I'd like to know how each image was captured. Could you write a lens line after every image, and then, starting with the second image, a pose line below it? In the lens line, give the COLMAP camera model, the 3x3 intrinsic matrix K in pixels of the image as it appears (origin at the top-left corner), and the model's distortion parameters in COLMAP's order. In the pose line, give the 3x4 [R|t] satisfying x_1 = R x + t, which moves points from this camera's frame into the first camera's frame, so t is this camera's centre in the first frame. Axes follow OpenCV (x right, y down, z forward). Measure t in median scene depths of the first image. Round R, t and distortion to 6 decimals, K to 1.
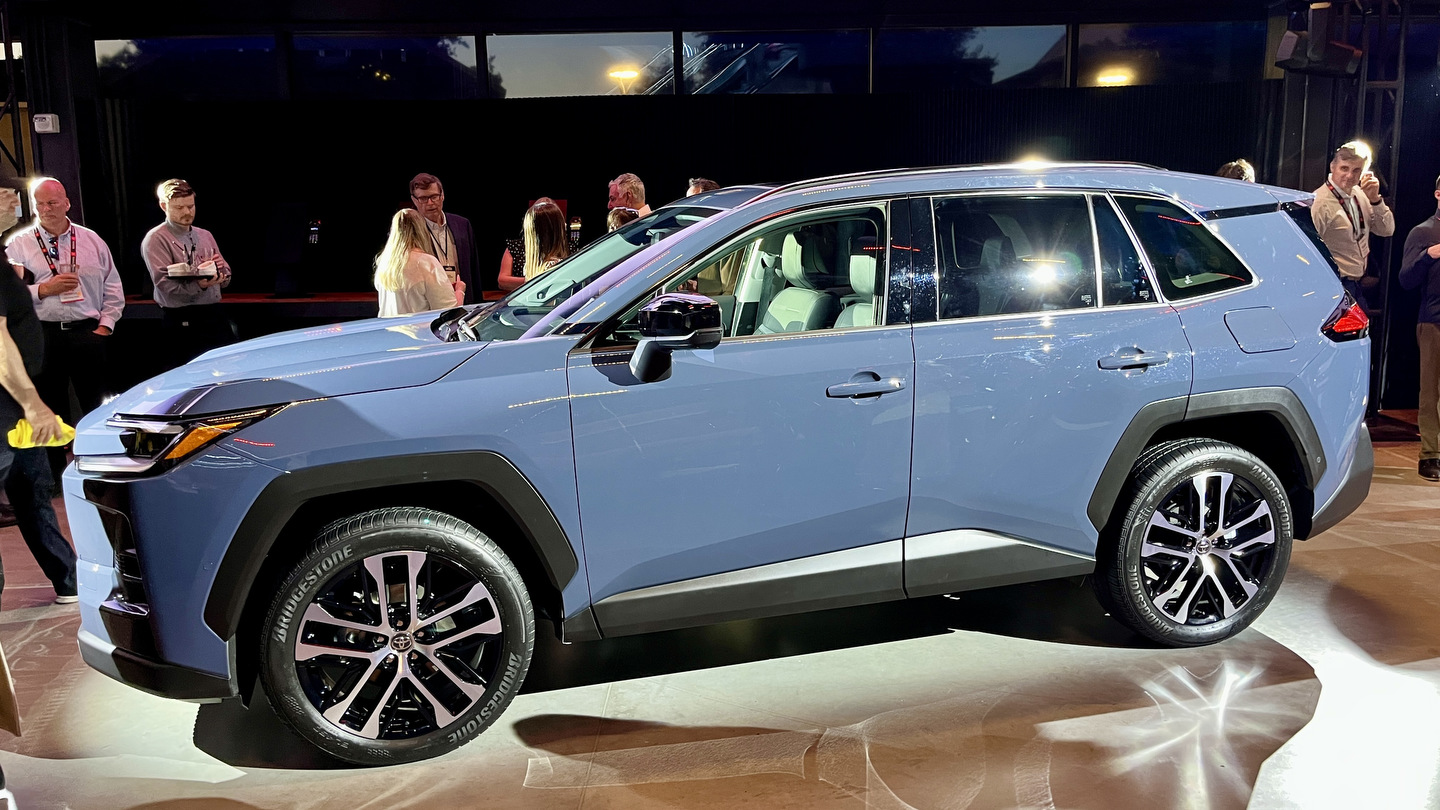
lens RADIAL K [[1103.2, 0, 722.8], [0, 1103.2, 355.4], [0, 0, 1]] dist [0.038013, -0.004304]
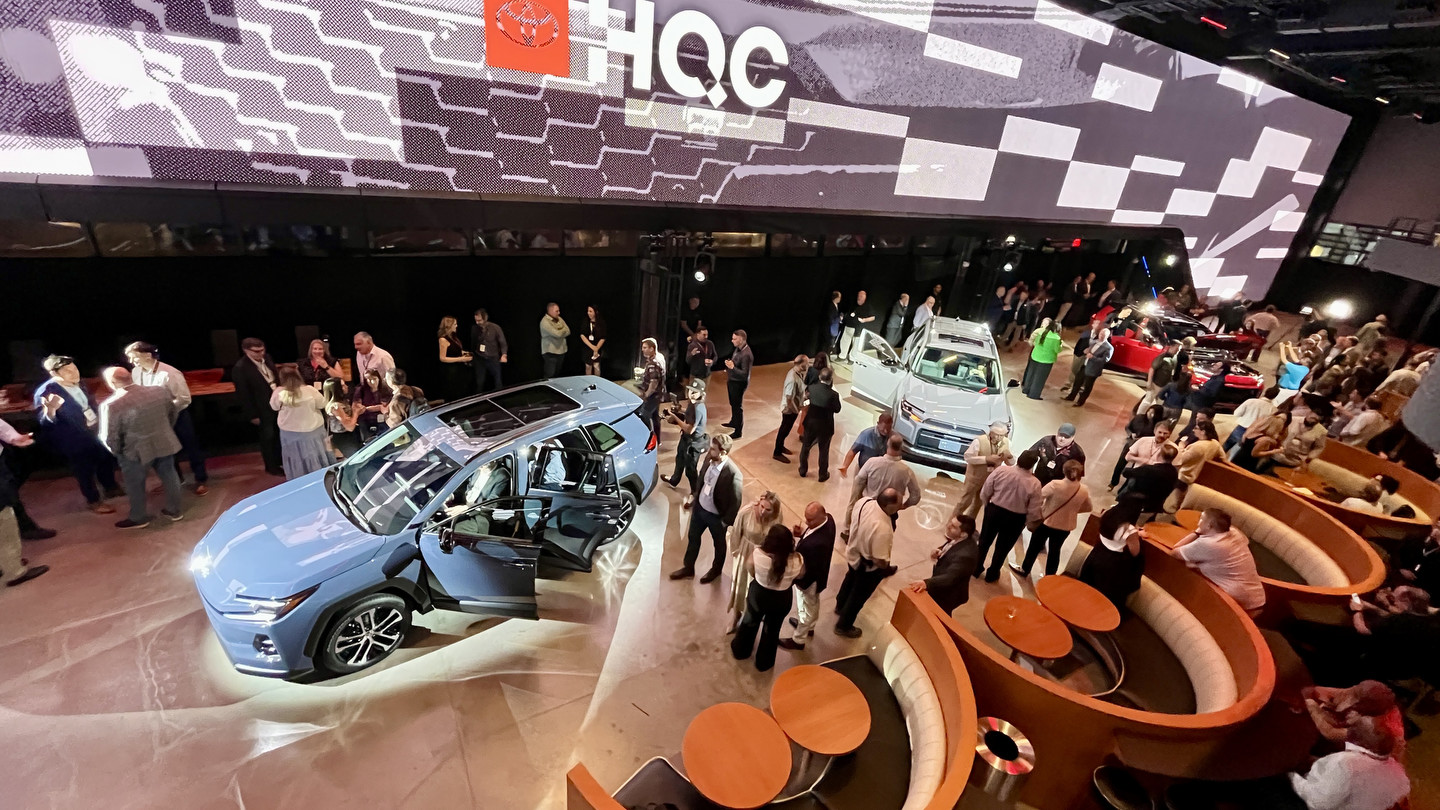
lens RADIAL K [[592.2, 0, 713.4], [0, 592.2, 409.9], [0, 0, 1]] dist [0.002708, -0.001262]
pose [[0.854446, -0.138538, 0.500728, -0.184314], [-0.041877, 0.942291, 0.332165, -0.813755], [-0.517850, -0.304786, 0.799335, -0.560903]]
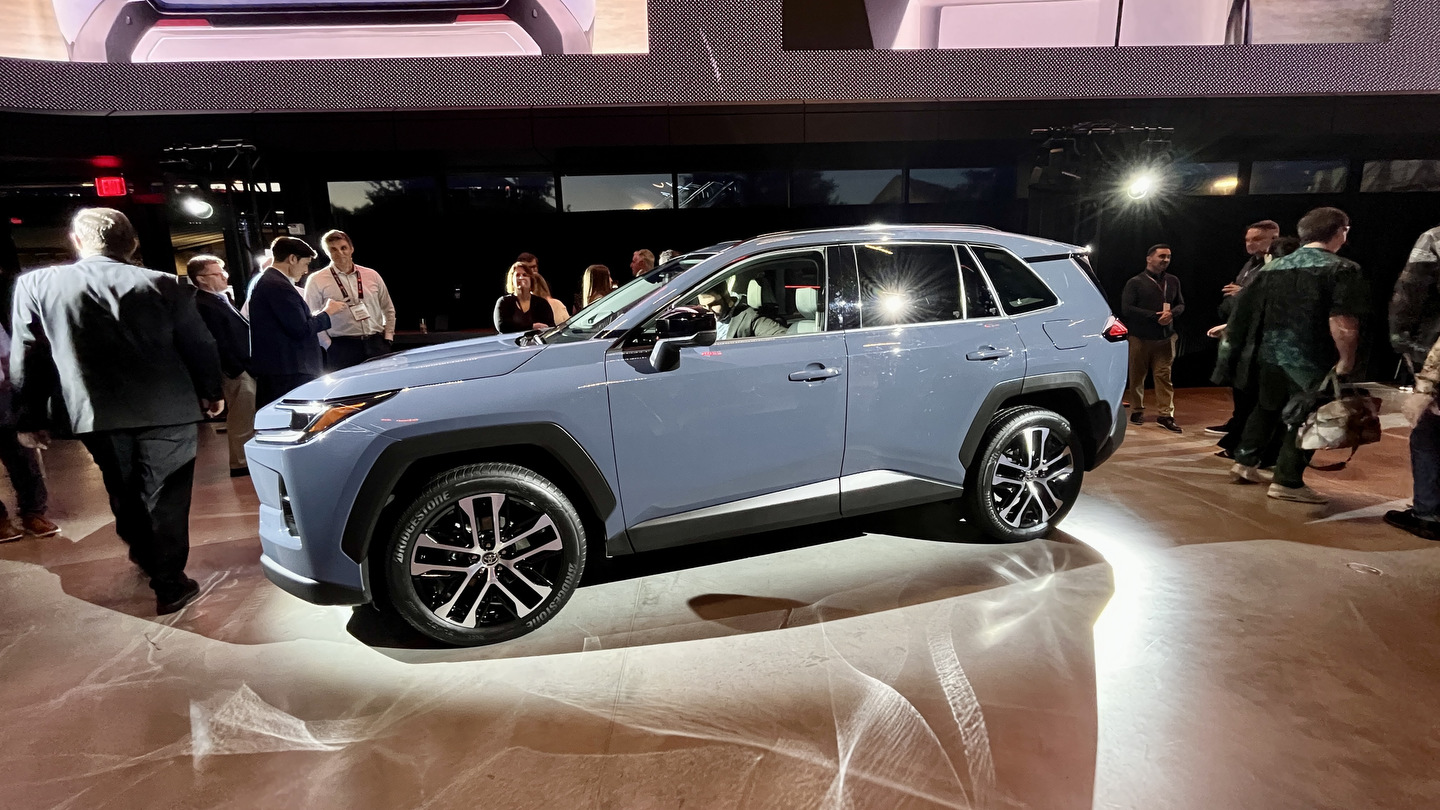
lens RADIAL K [[592.2, 0, 719.8], [0, 592.2, 391.5], [0, 0, 1]] dist [0.002708, -0.001262]
pose [[0.999288, -0.013873, 0.035096, -0.020856], [0.012525, 0.999187, 0.038332, 0.020067], [-0.035599, -0.037865, 0.998649, 0.221276]]
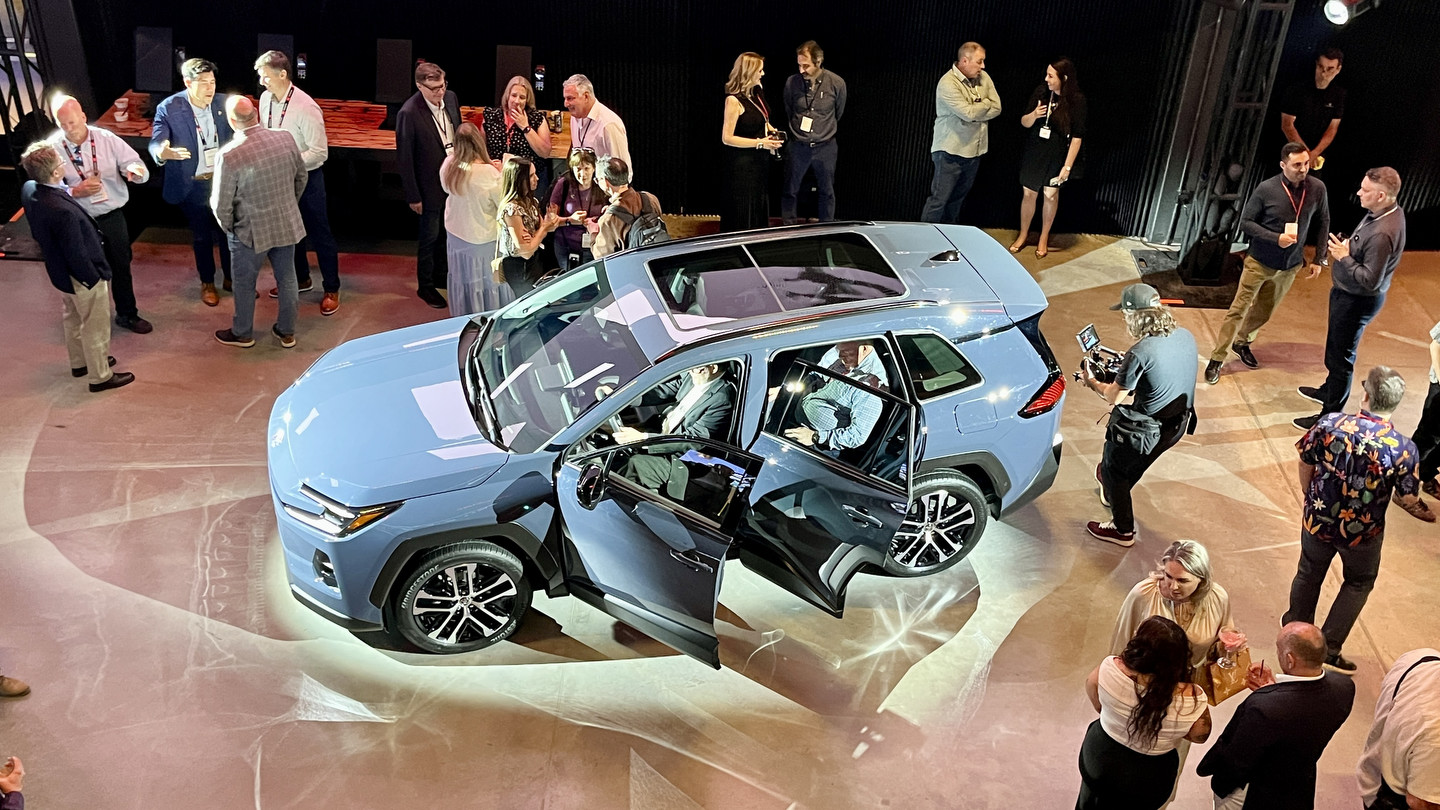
lens RADIAL K [[1509.3, 0, 720.3], [0, 1509.3, 402.5], [0, 0, 1]] dist [0.063551, 0.000000]
pose [[0.999299, 0.037421, -0.000942, 0.121373], [-0.032937, 0.890950, 0.452905, -1.084966], [0.017787, -0.452557, 0.891558, -1.013627]]
